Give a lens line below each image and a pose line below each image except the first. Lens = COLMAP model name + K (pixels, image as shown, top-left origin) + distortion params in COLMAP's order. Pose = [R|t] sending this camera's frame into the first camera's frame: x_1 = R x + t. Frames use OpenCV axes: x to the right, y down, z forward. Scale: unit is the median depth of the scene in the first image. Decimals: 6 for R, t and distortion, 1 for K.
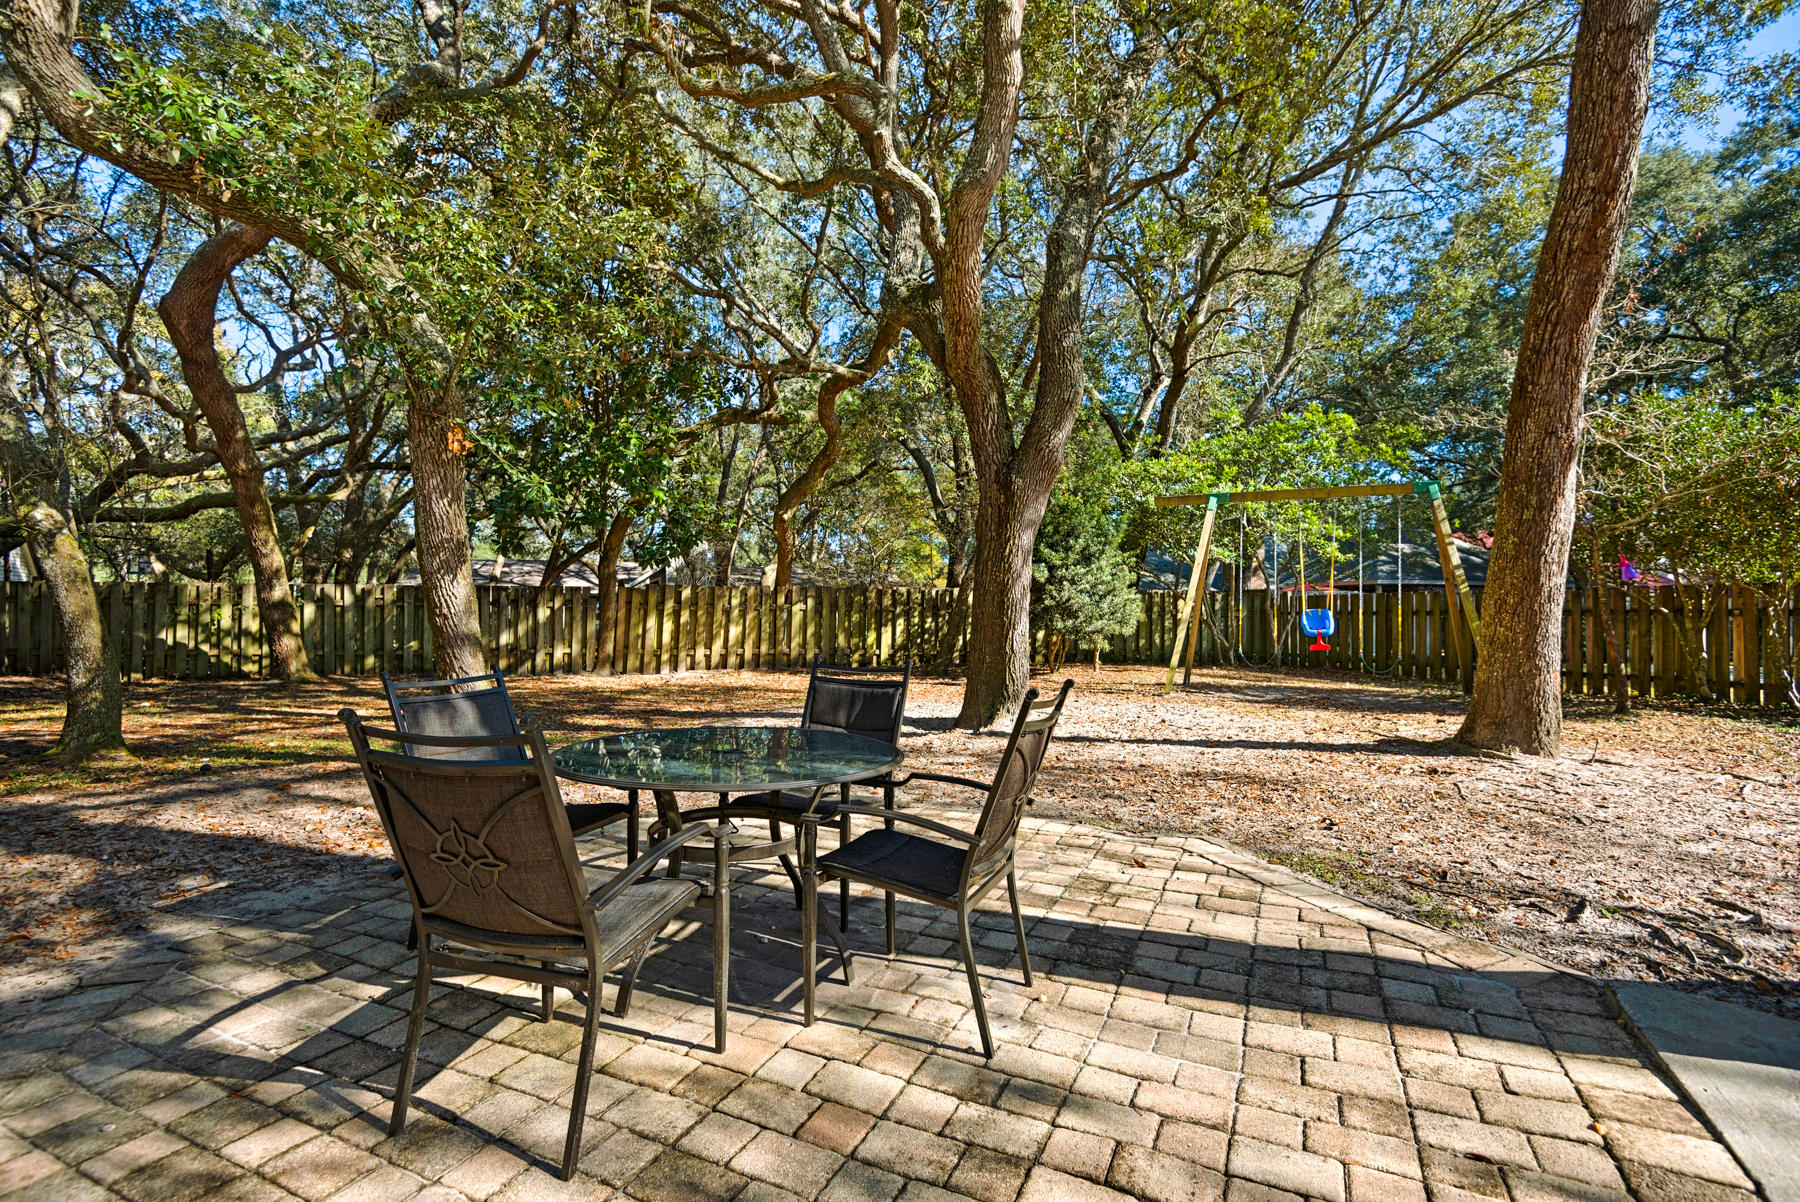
lens RADIAL K [[794.0, 0, 900.8], [0, 794.0, 602.6], [0, 0, 1]] dist [0.004849, -0.000281]
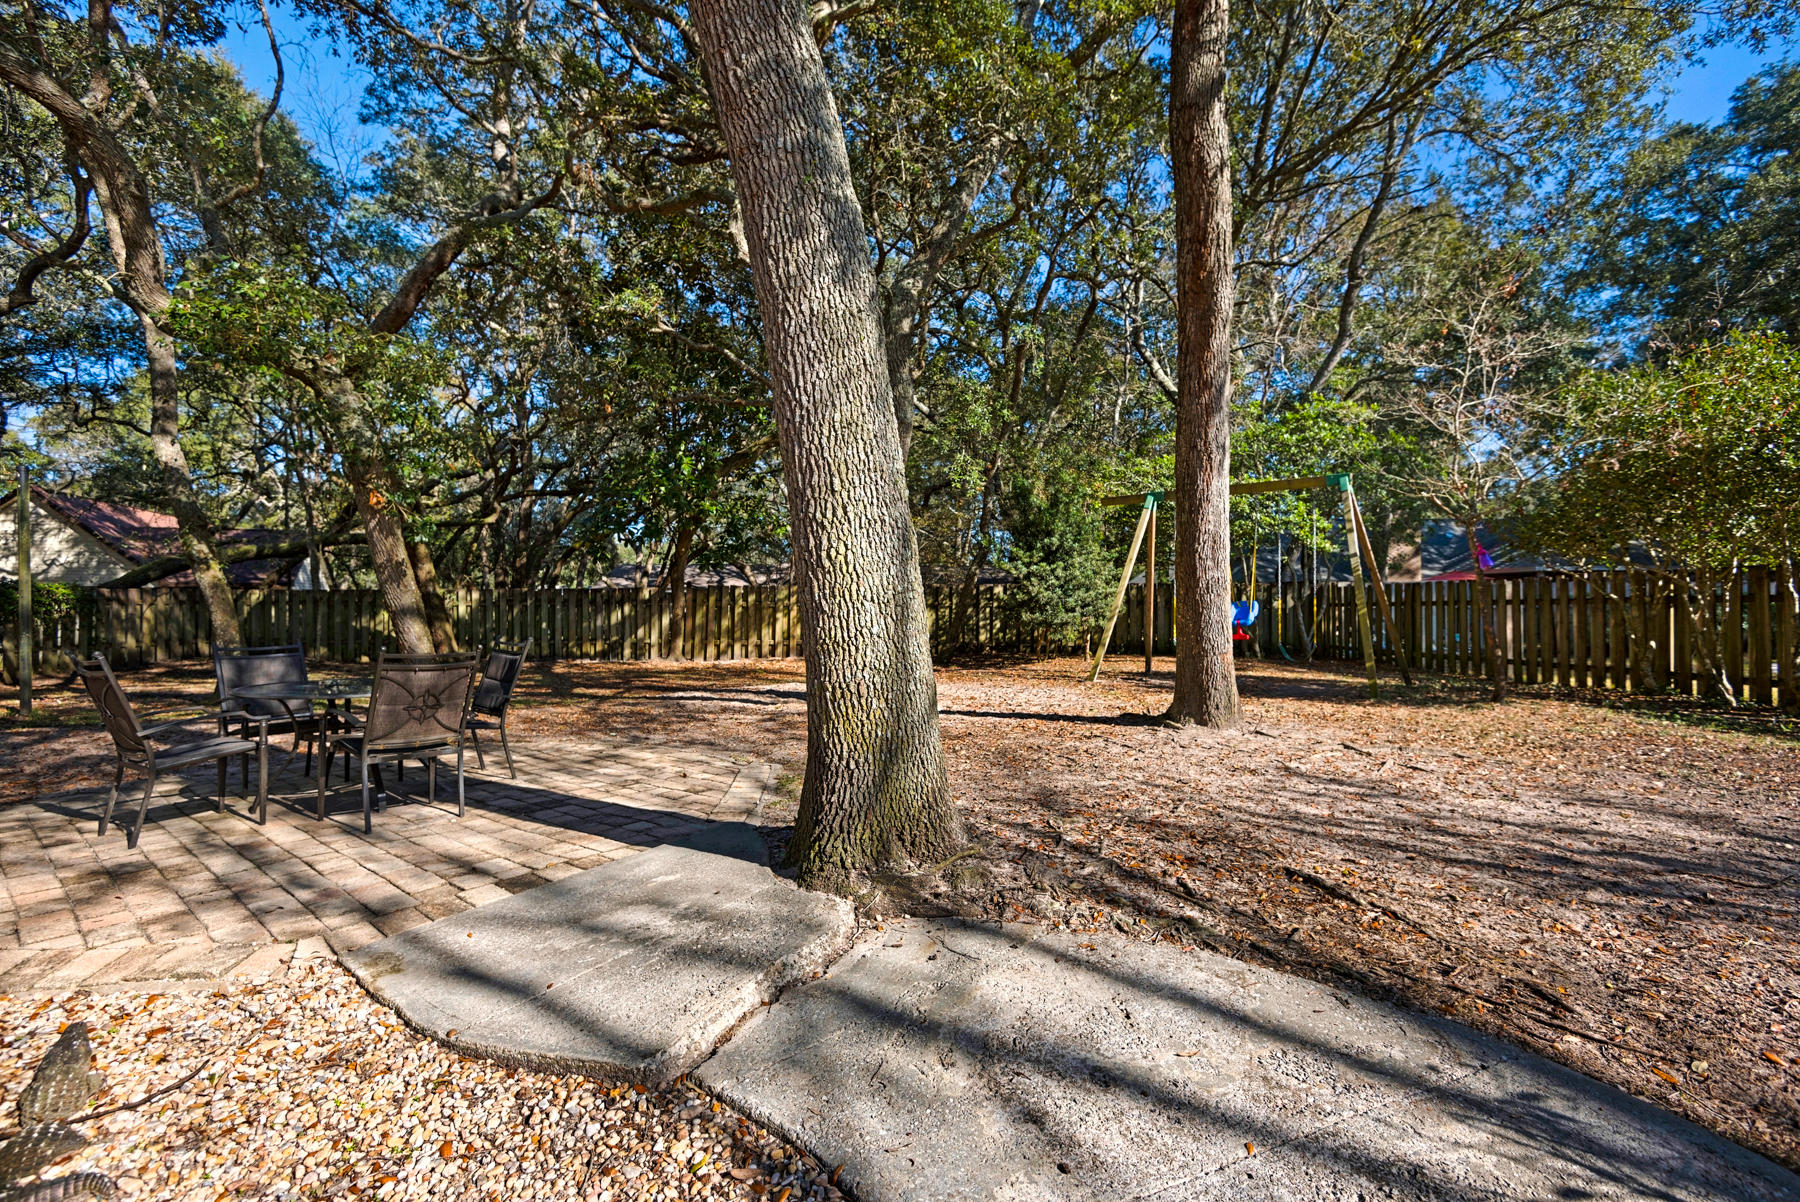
lens RADIAL K [[794.0, 0, 904.7], [0, 794.0, 605.2], [0, 0, 1]] dist [0.004849, -0.000281]
pose [[0.970595, -0.008360, -0.240572, 0.285961], [0.010490, 0.999916, 0.007575, 0.001534], [0.240488, -0.009876, 0.970602, -0.095739]]
